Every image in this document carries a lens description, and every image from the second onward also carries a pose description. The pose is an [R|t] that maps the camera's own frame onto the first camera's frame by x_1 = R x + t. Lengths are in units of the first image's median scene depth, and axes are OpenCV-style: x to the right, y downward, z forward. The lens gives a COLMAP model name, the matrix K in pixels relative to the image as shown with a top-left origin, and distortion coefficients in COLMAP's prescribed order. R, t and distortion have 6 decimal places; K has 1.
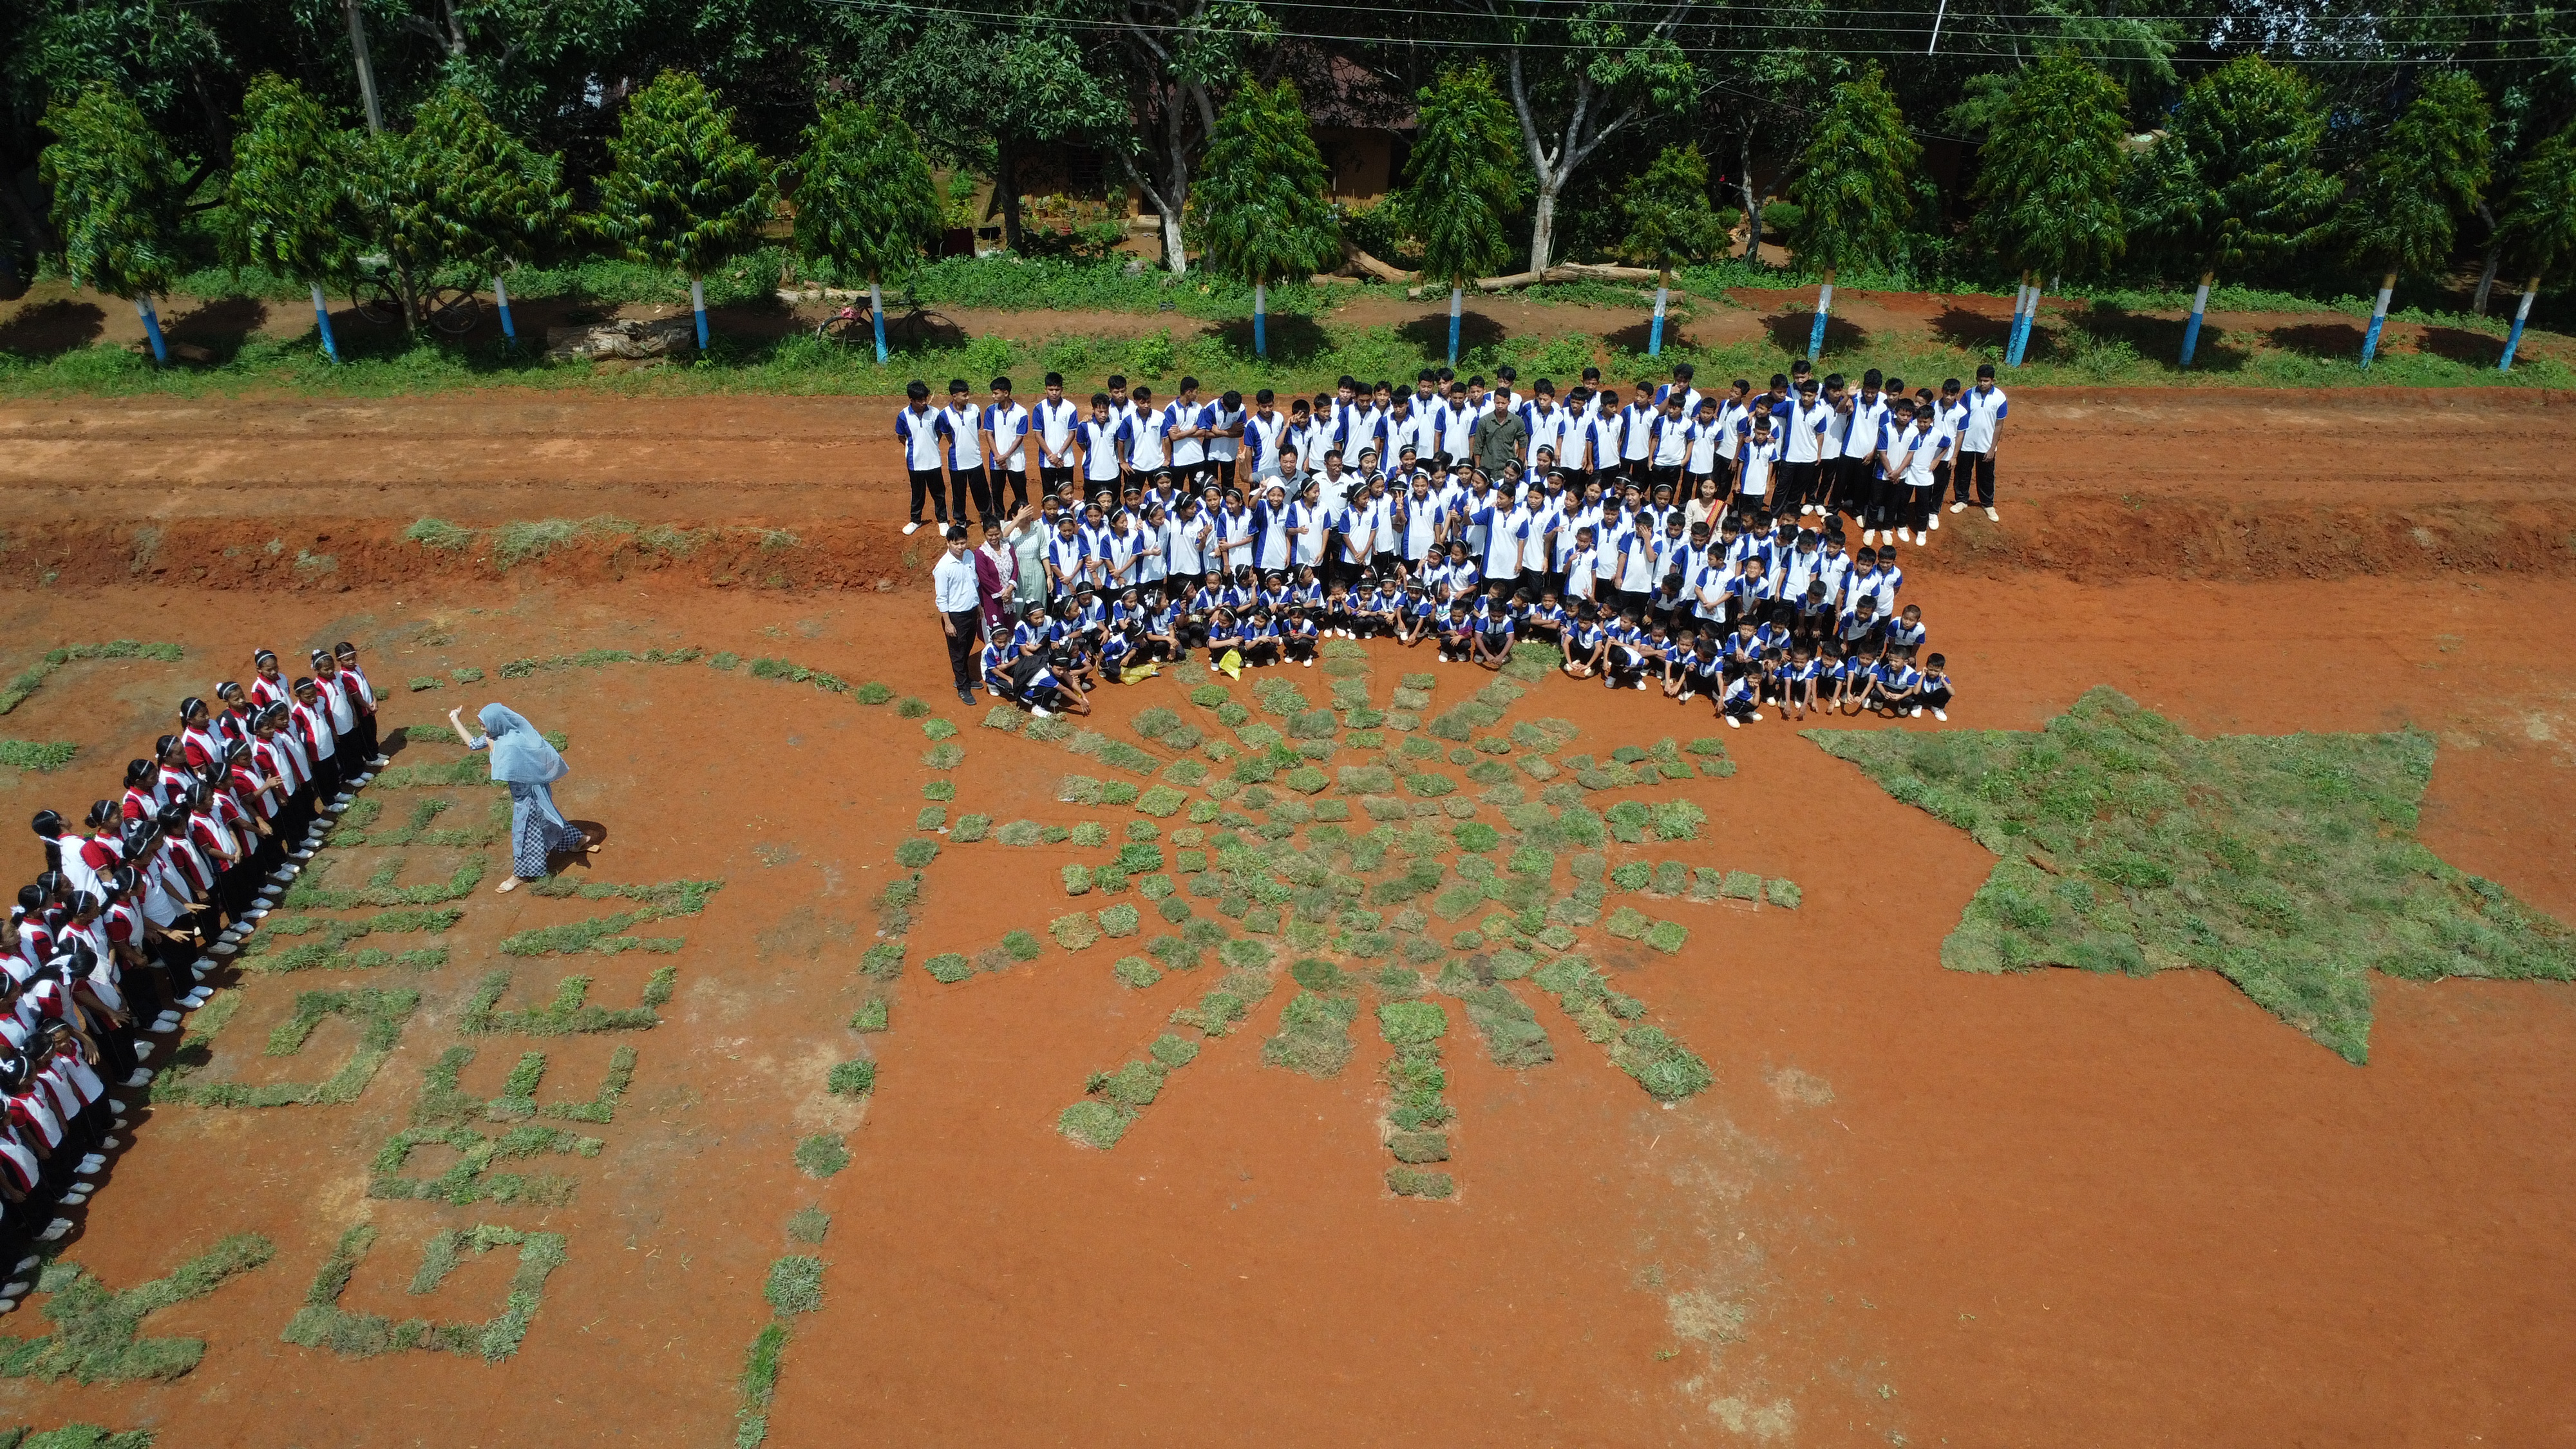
lens RADIAL K [[1860.4, 0, 1284.4], [0, 1860.4, 734.0], [0, 0, 1]] dist [-0.037118, 0.006433]
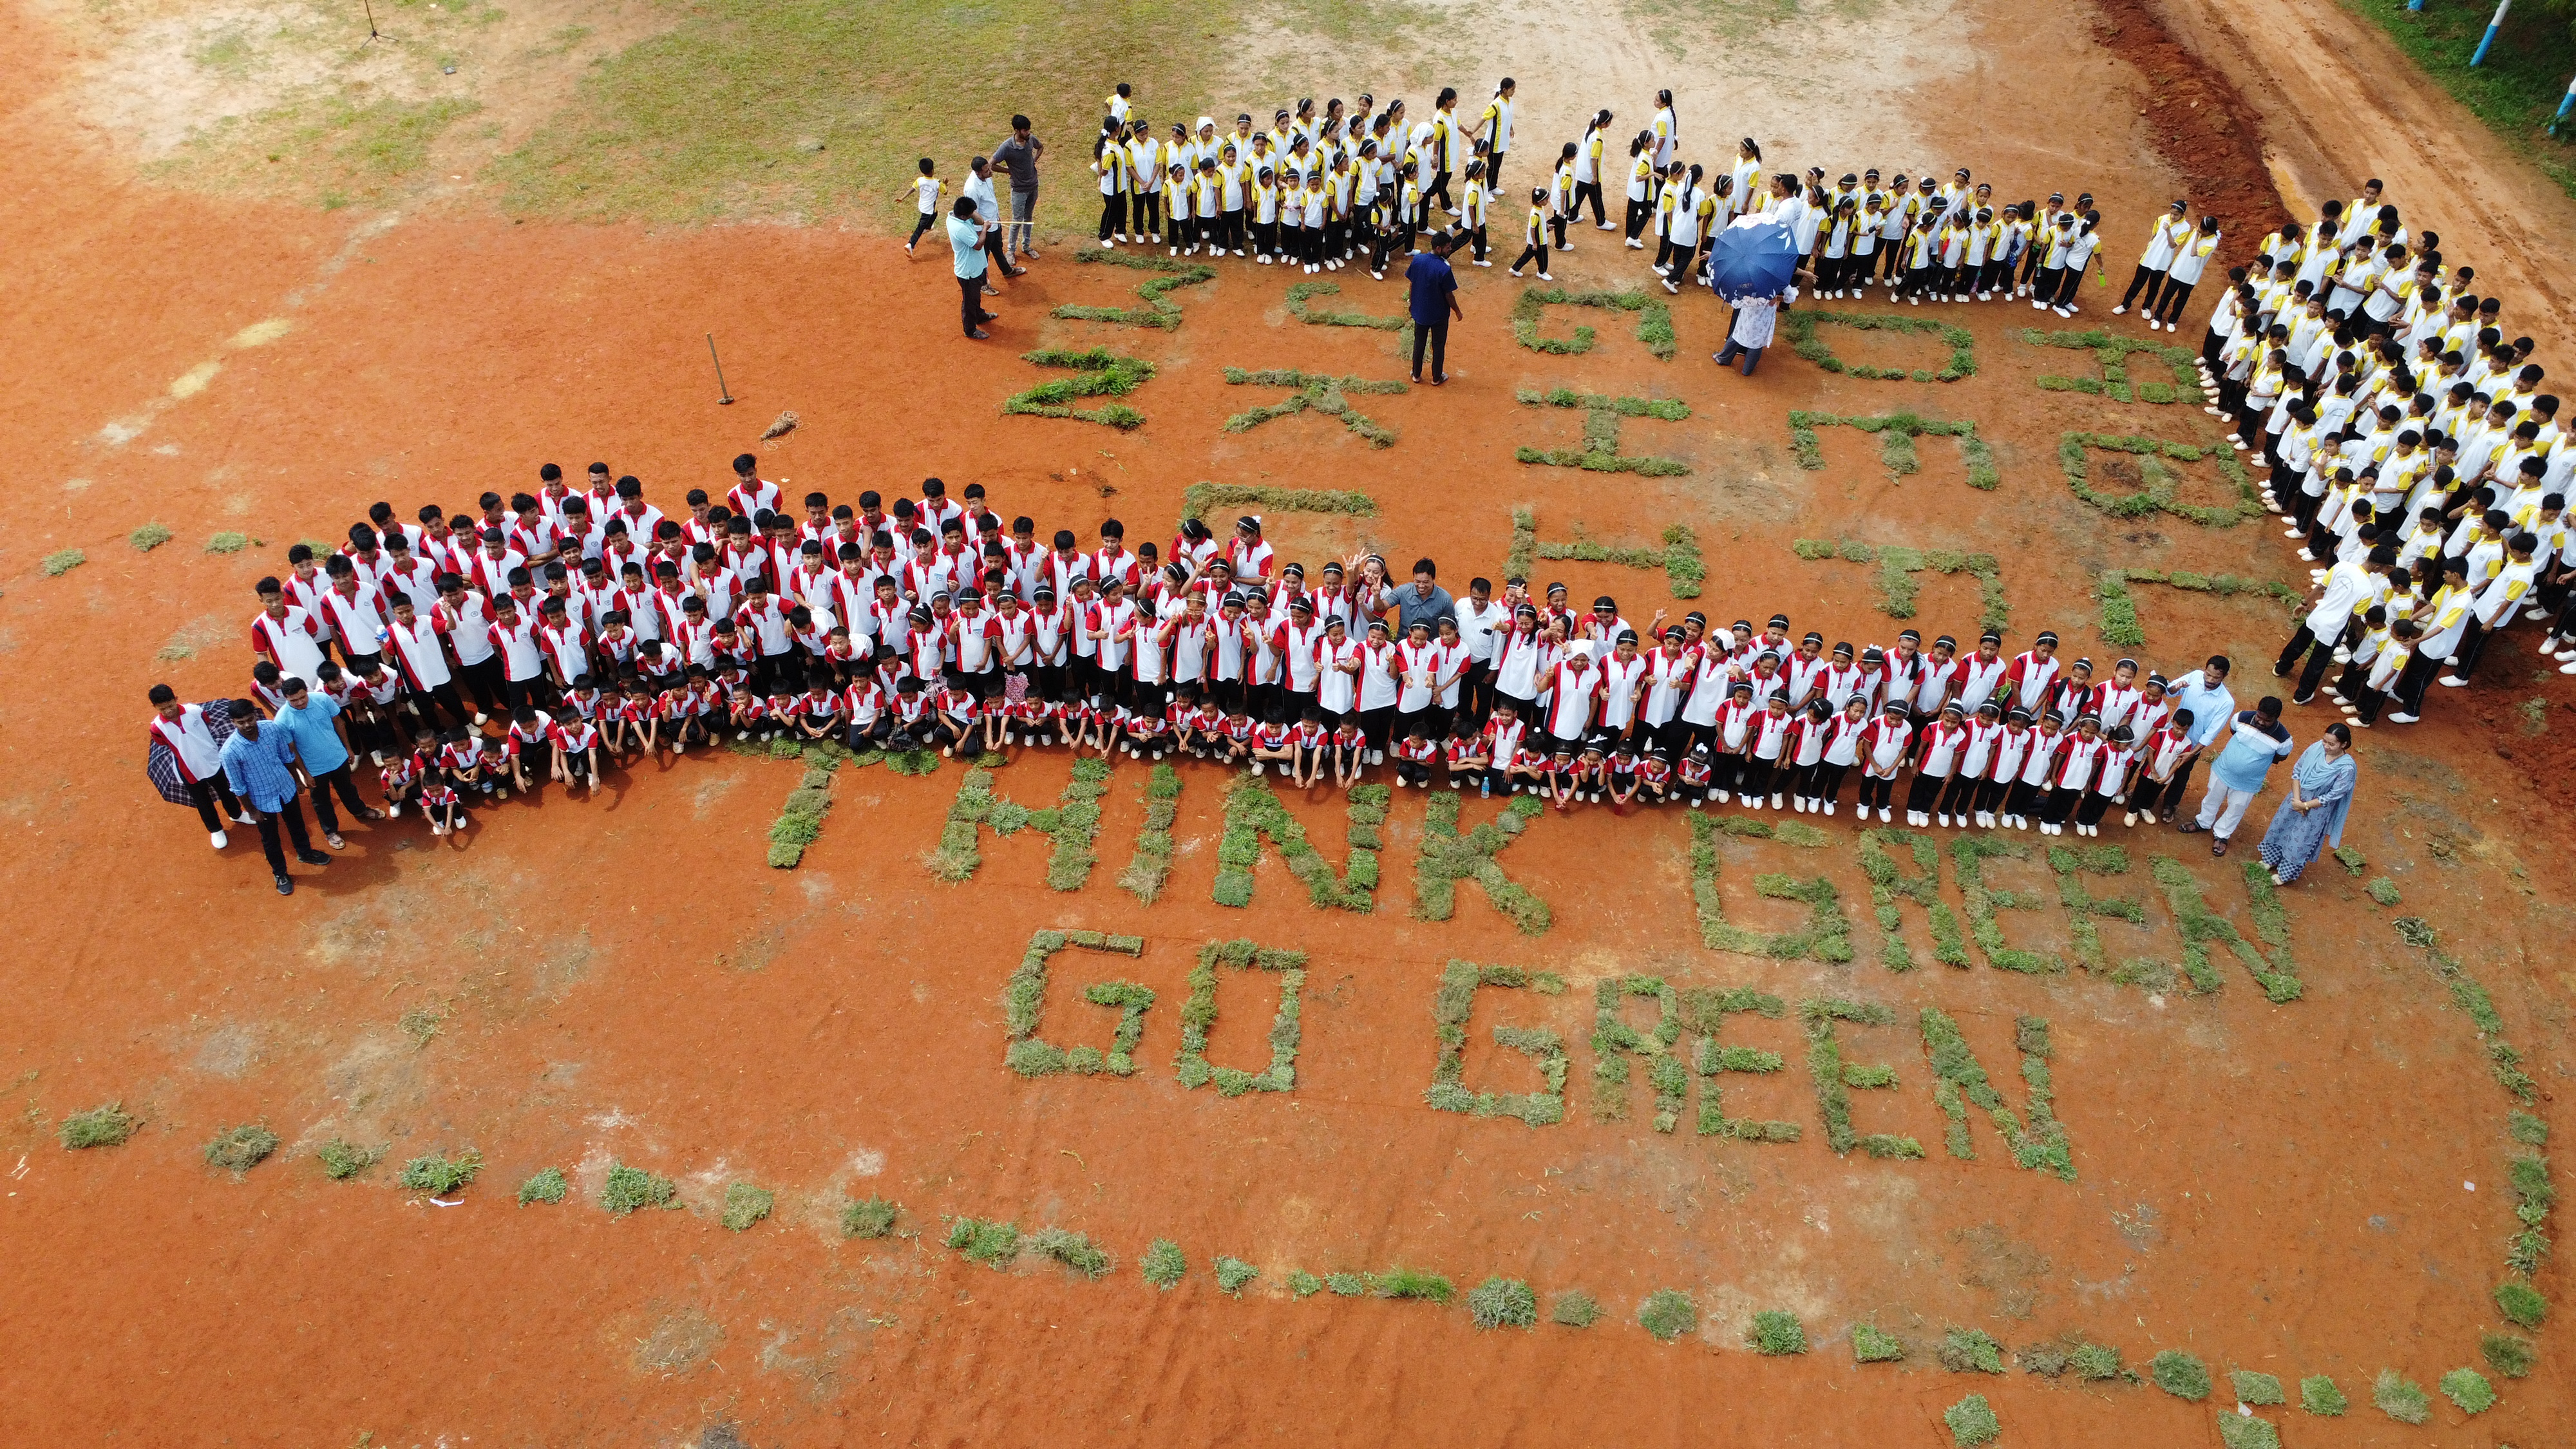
lens RADIAL K [[1860.4, 0, 1284.7], [0, 1860.4, 714.3], [0, 0, 1]] dist [-0.037118, 0.006433]
pose [[-0.111278, 0.664622, -0.738847, 0.239159], [-0.549325, 0.578424, 0.603049, -0.359656], [0.828166, 0.472973, 0.300728, 0.278718]]
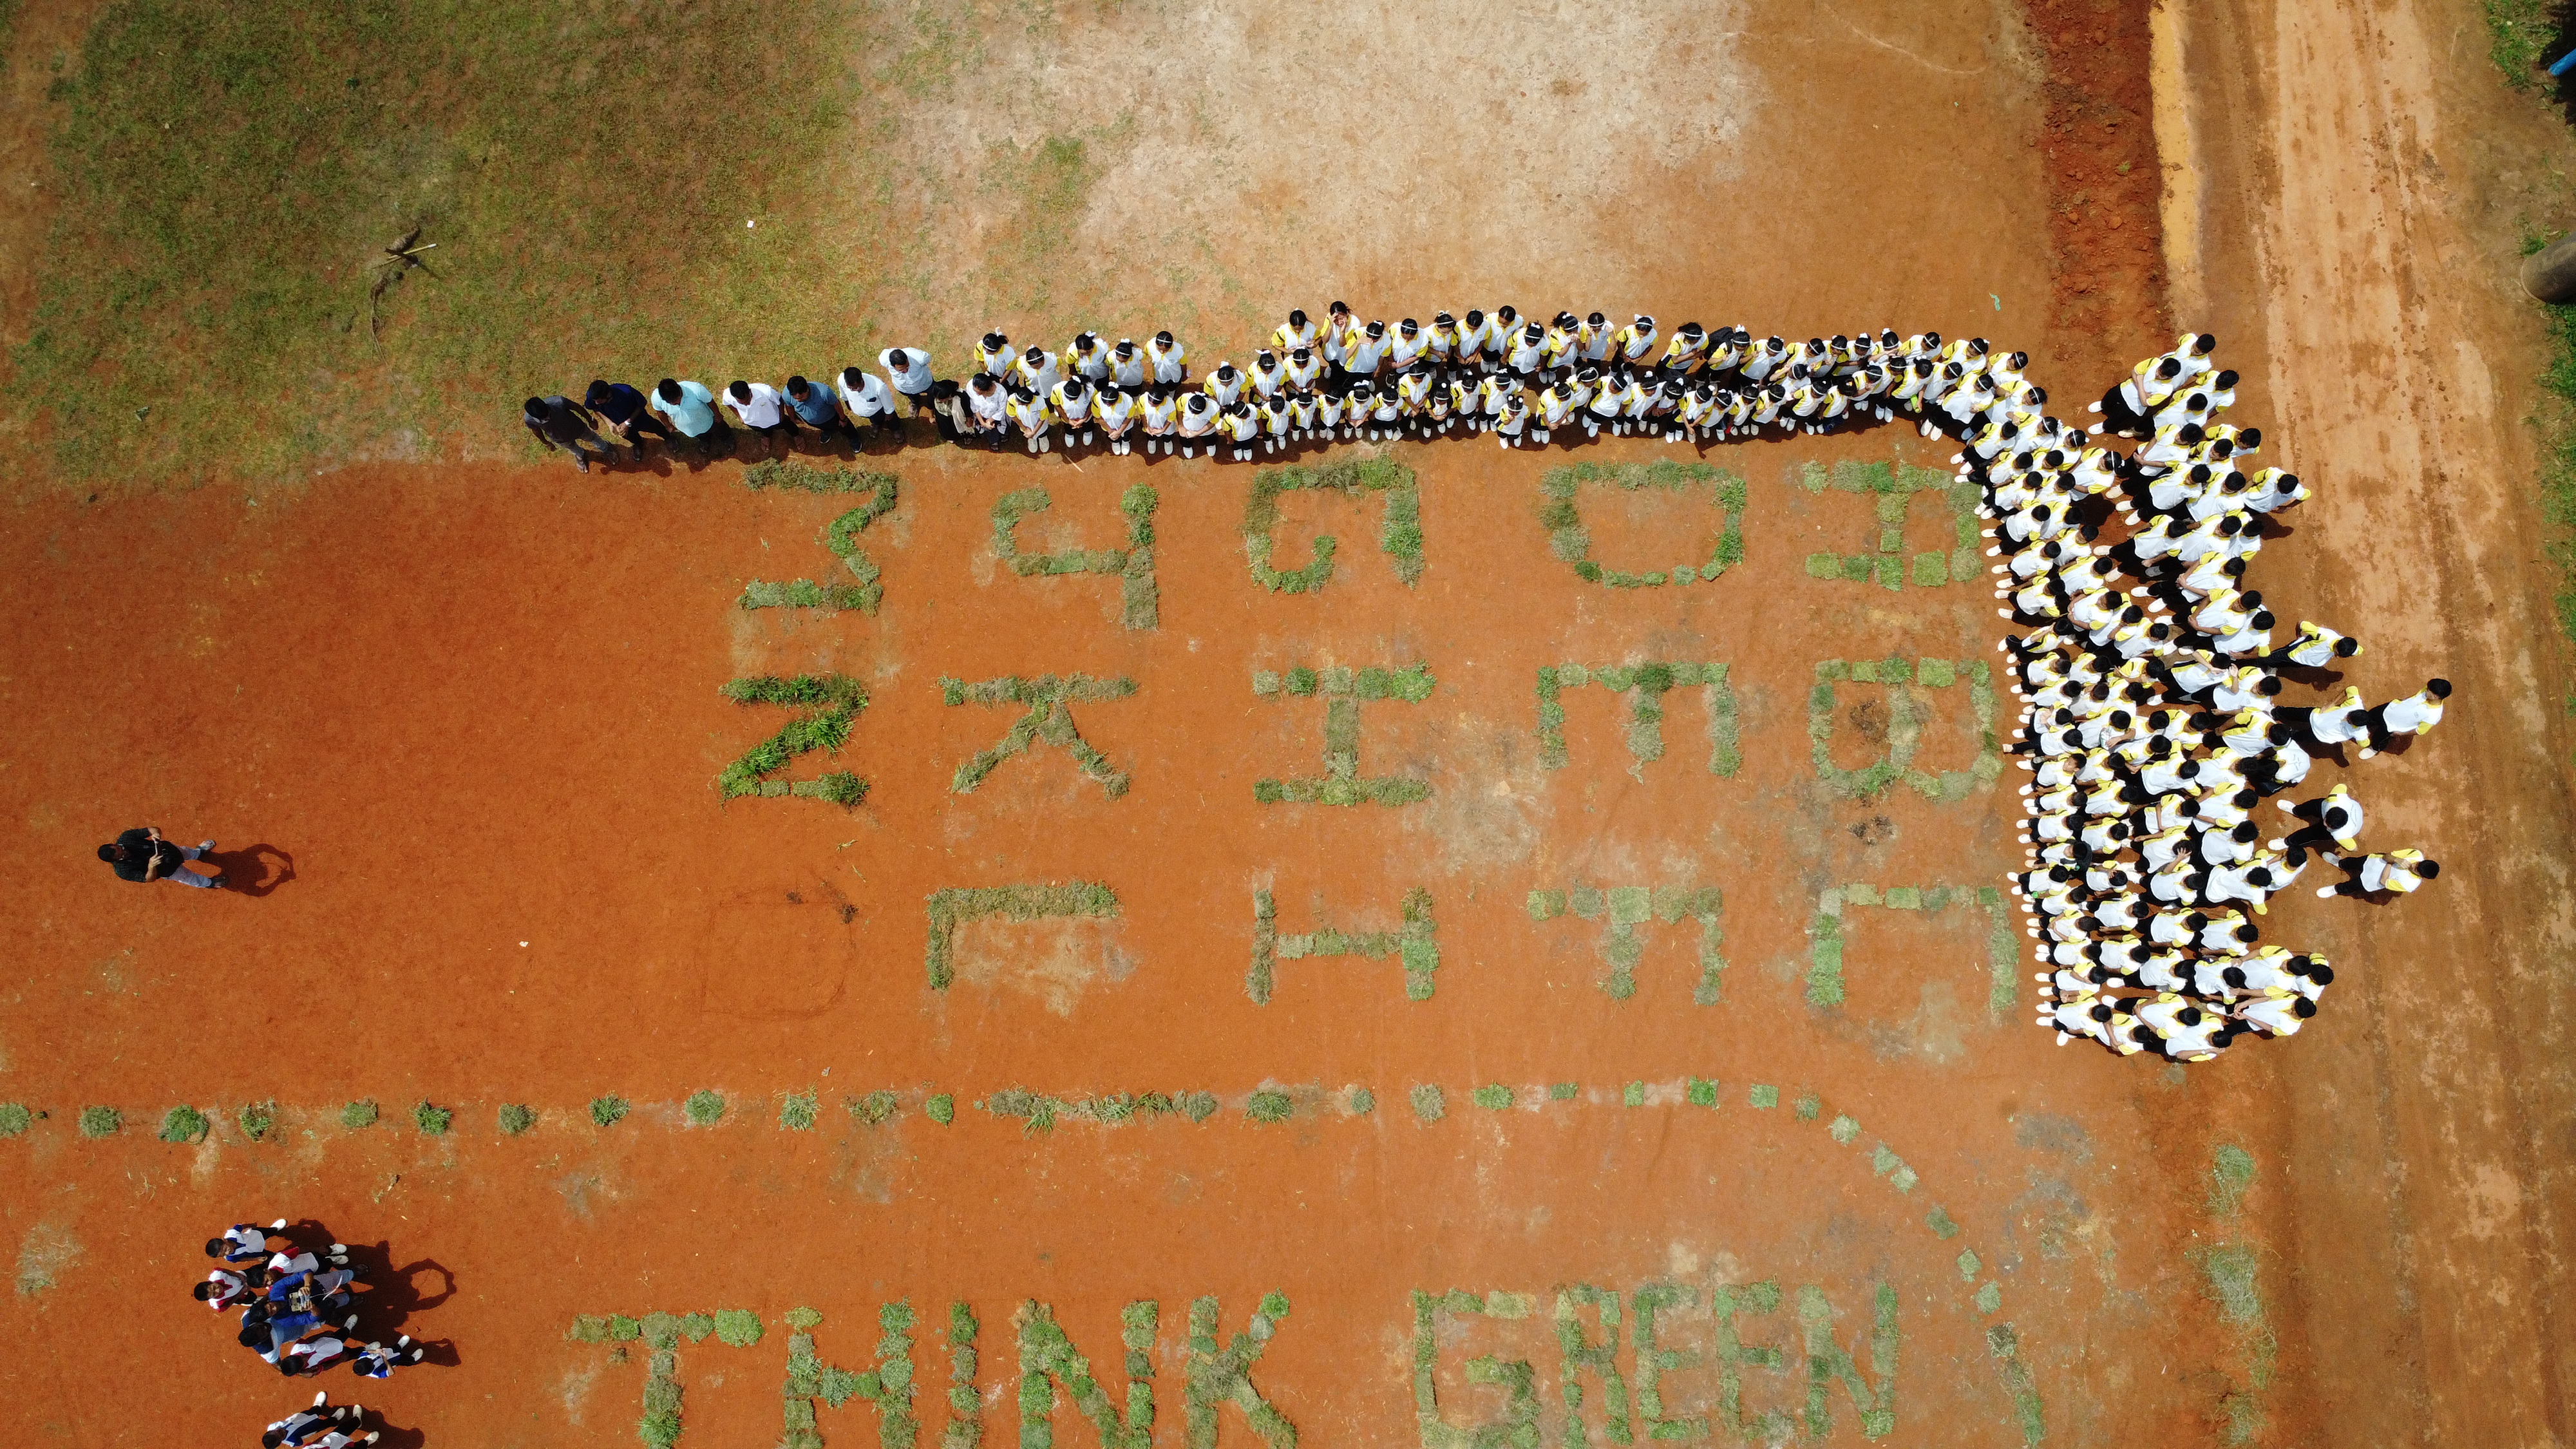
lens RADIAL K [[1860.4, 0, 1286.0], [0, 1860.4, 727.4], [0, 0, 1]] dist [-0.037118, 0.006433]
pose [[0.004268, 0.984907, -0.173030, -0.646805], [-0.550281, 0.146790, 0.821975, -0.817174], [0.834969, 0.091706, 0.542602, 0.049910]]
